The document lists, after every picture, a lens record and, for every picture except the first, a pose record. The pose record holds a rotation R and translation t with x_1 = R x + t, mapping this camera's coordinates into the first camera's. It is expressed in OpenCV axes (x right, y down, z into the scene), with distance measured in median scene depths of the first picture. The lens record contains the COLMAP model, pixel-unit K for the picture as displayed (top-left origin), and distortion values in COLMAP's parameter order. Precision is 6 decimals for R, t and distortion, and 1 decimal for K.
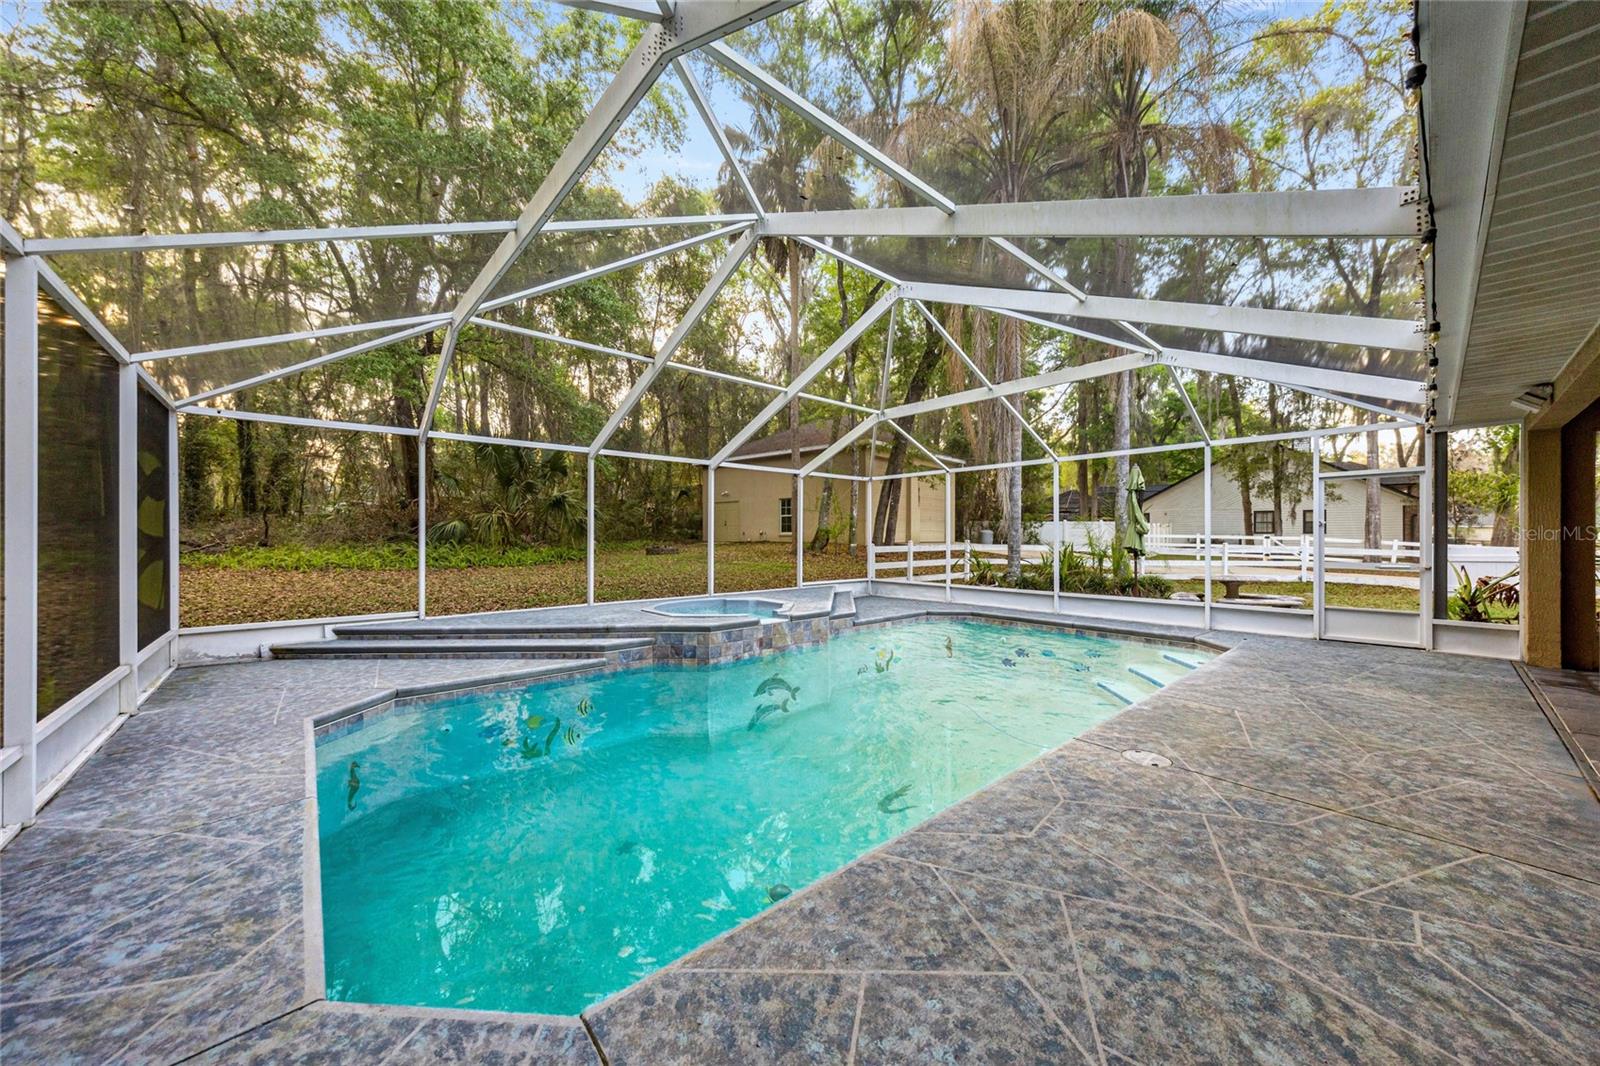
lens RADIAL K [[556.9, 0, 809.7], [0, 556.9, 537.5], [0, 0, 1]] dist [-0.000997, -0.000006]
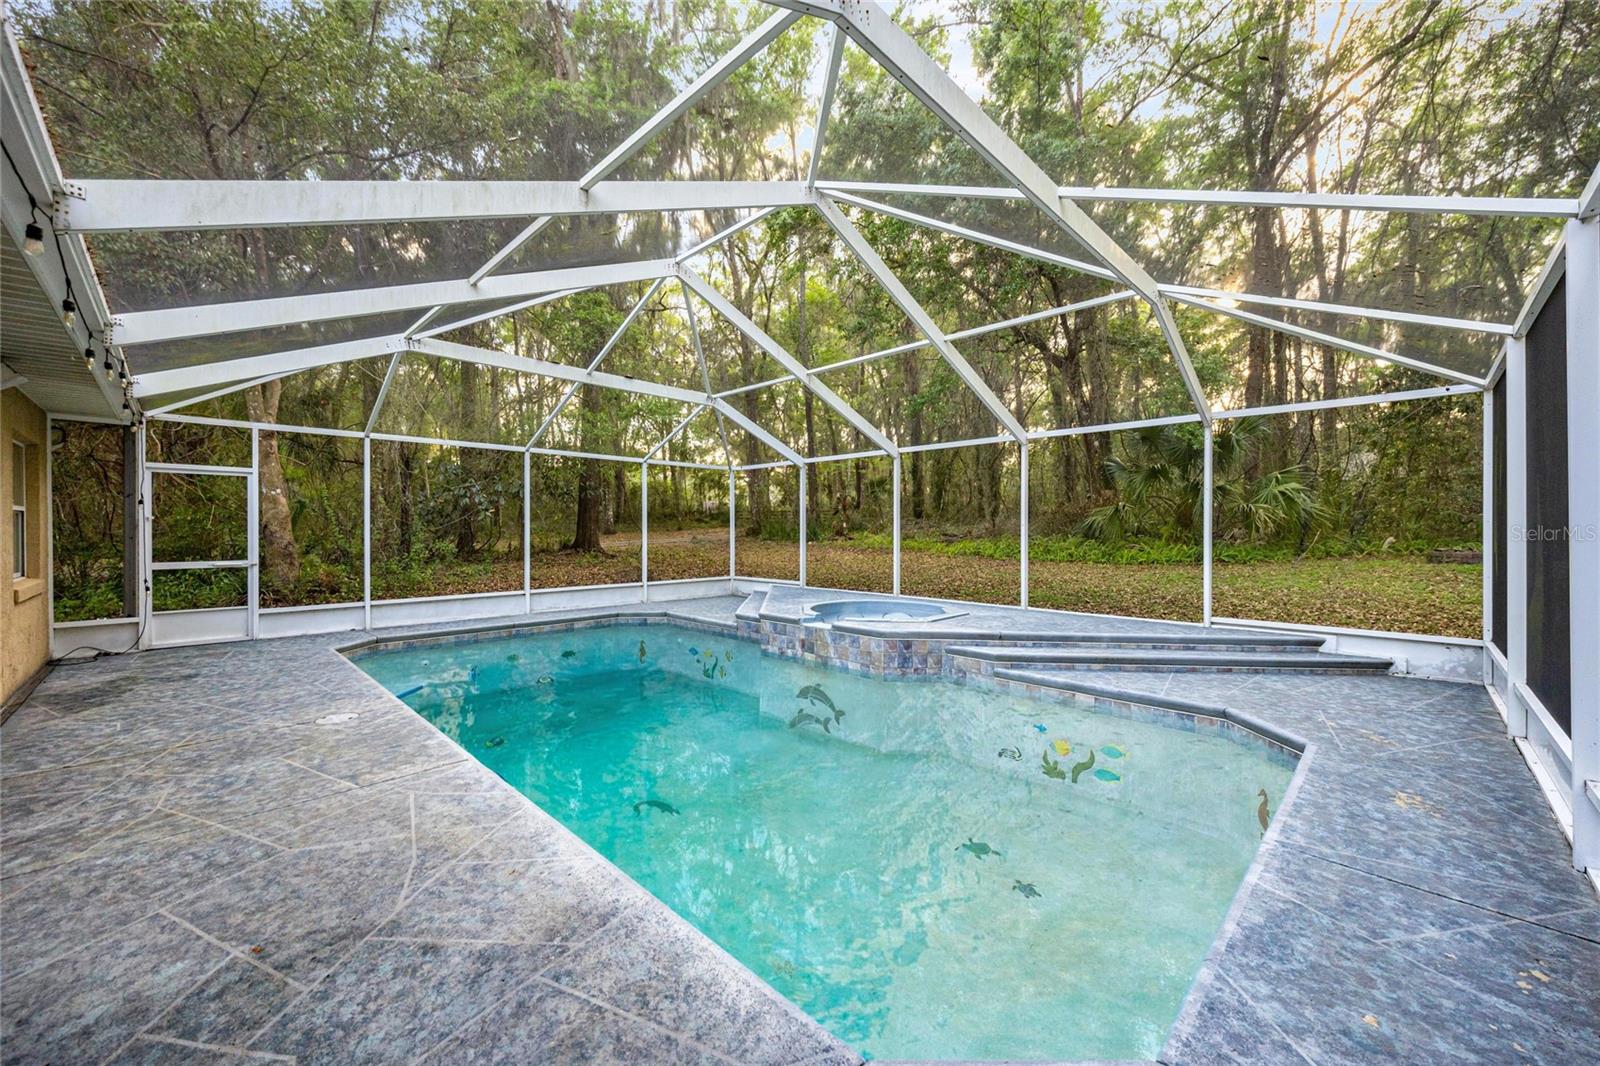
lens RADIAL K [[627.5, 0, 801.2], [0, 627.5, 533.6], [0, 0, 1]] dist [-0.003251, 0.000354]
pose [[0.050958, 0.006082, -0.998682, 1.161907], [-0.003773, 0.999975, 0.005897, -0.006480], [0.998694, 0.003467, 0.050980, 1.119957]]
